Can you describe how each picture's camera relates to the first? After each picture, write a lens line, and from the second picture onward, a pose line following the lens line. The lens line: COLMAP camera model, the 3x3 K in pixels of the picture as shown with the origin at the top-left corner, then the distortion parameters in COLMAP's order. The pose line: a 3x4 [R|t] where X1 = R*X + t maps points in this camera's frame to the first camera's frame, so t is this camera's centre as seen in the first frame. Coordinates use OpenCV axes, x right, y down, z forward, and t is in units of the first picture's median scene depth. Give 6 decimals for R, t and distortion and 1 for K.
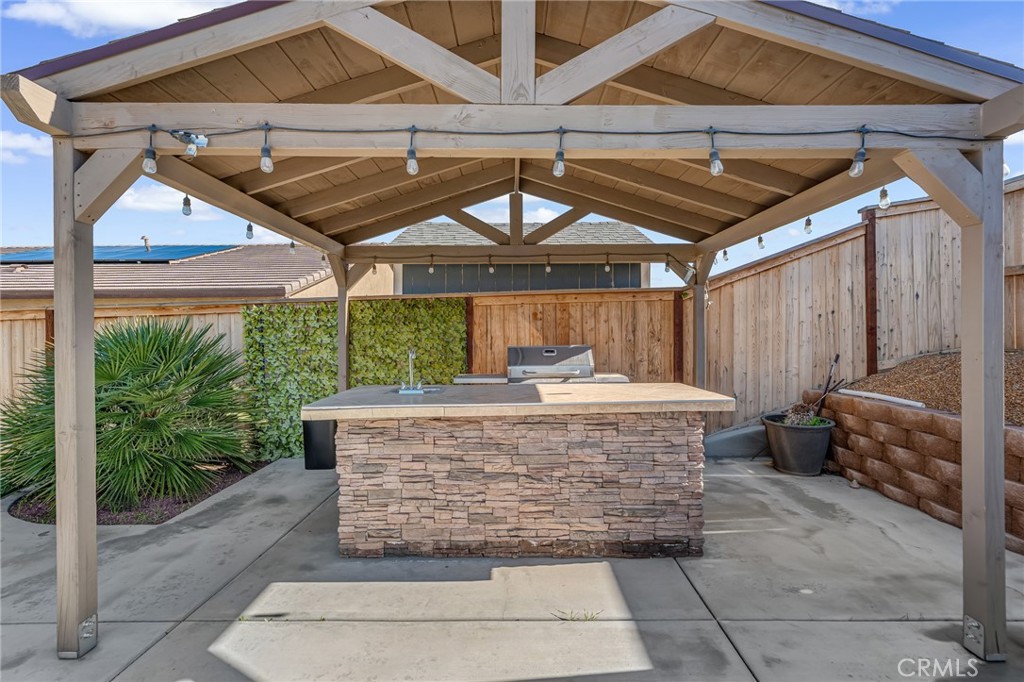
lens RADIAL K [[449.4, 0, 515.9], [0, 449.4, 336.1], [0, 0, 1]] dist [0.002594, 0.000581]
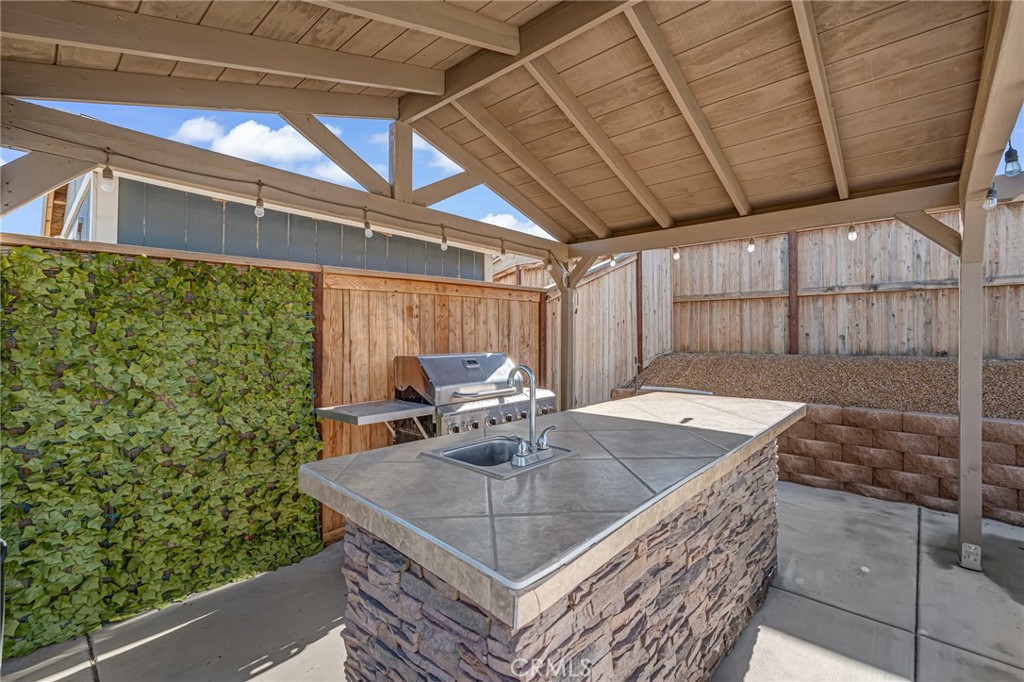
lens RADIAL K [[449.4, 0, 515.9], [0, 449.4, 336.1], [0, 0, 1]] dist [0.002594, 0.000581]
pose [[0.660669, 0.012075, 0.750580, -0.367416], [-0.003372, 0.999908, -0.013118, 0.001835], [-0.750670, 0.006136, 0.660649, 0.426798]]
